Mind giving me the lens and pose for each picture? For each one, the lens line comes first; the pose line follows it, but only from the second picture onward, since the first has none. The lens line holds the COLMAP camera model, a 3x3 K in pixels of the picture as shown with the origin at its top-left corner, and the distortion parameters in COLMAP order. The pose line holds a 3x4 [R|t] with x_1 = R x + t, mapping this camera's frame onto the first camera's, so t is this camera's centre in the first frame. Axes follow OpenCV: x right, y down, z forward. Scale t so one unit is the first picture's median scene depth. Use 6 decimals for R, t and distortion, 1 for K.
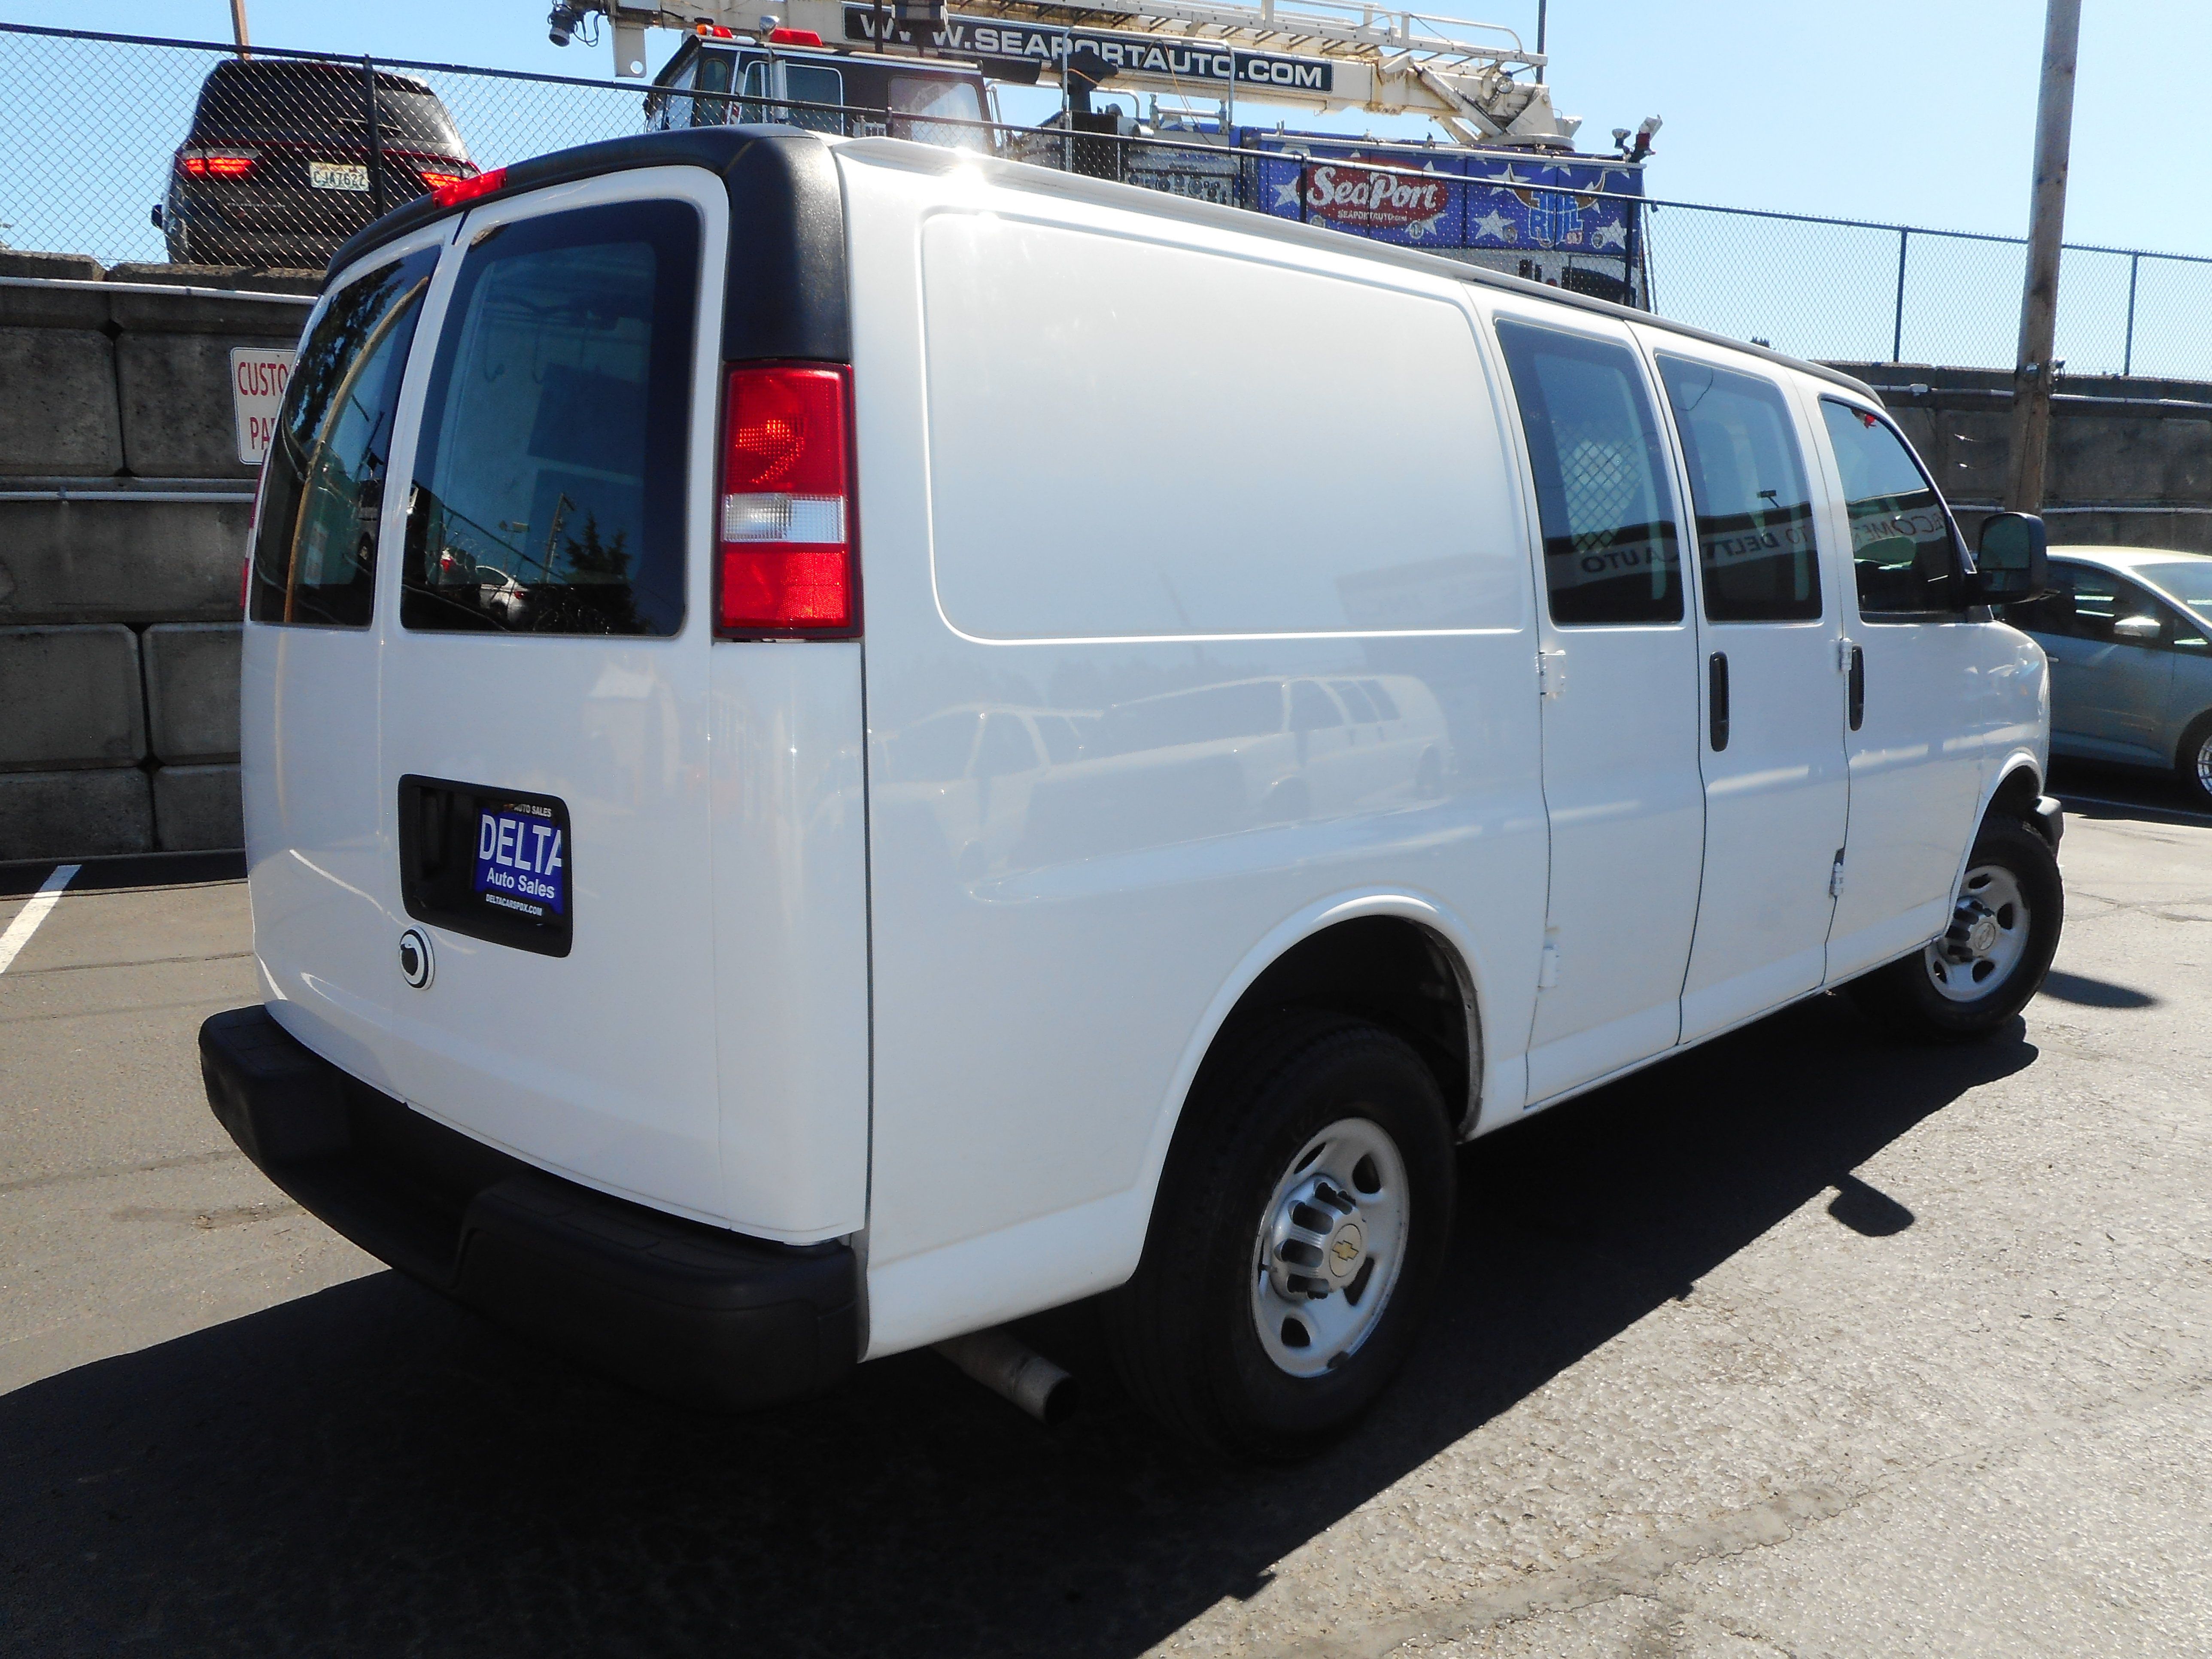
lens RADIAL K [[1693.9, 0, 1106.0], [0, 1693.9, 829.5], [0, 0, 1]] dist [0.006293, -0.009285]
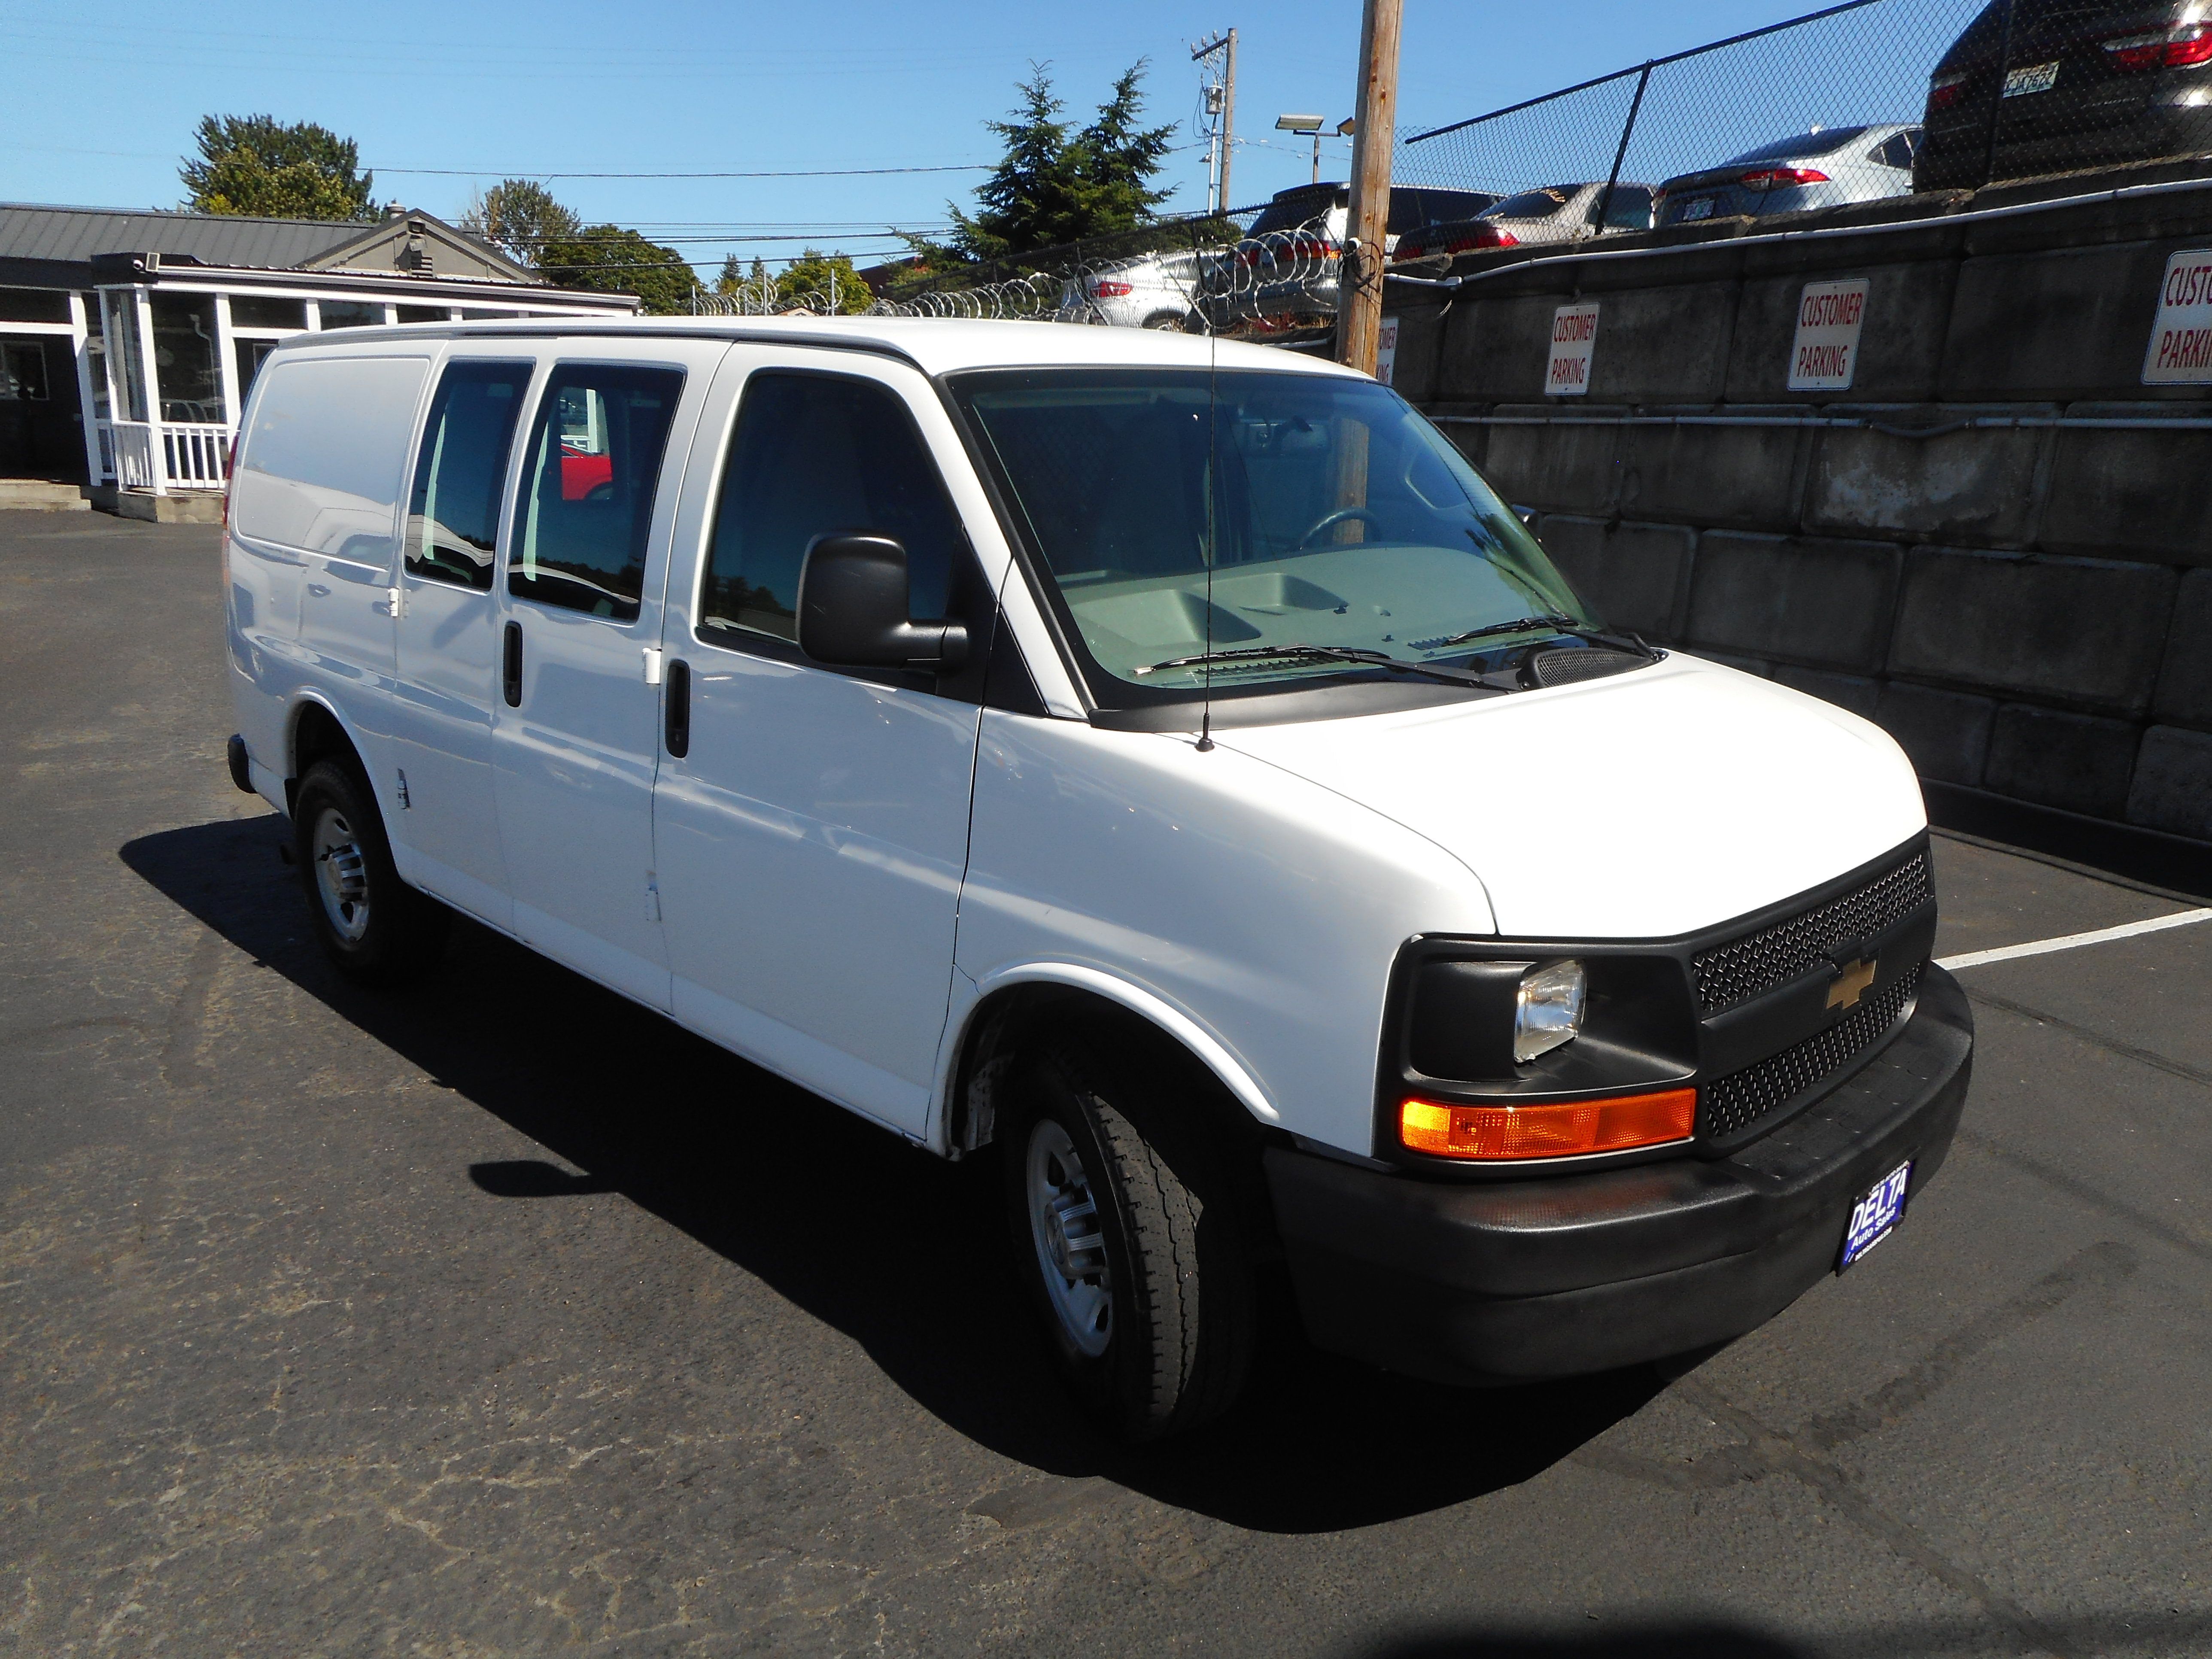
lens RADIAL K [[1676.2, 0, 1116.4], [0, 1676.2, 828.2], [0, 0, 1]] dist [-0.014387, 0.010598]
pose [[-0.013055, 0.244134, -0.969654, 1.484549], [-0.169971, 0.955082, 0.242753, -0.314270], [0.985363, 0.167982, 0.029028, 1.379101]]
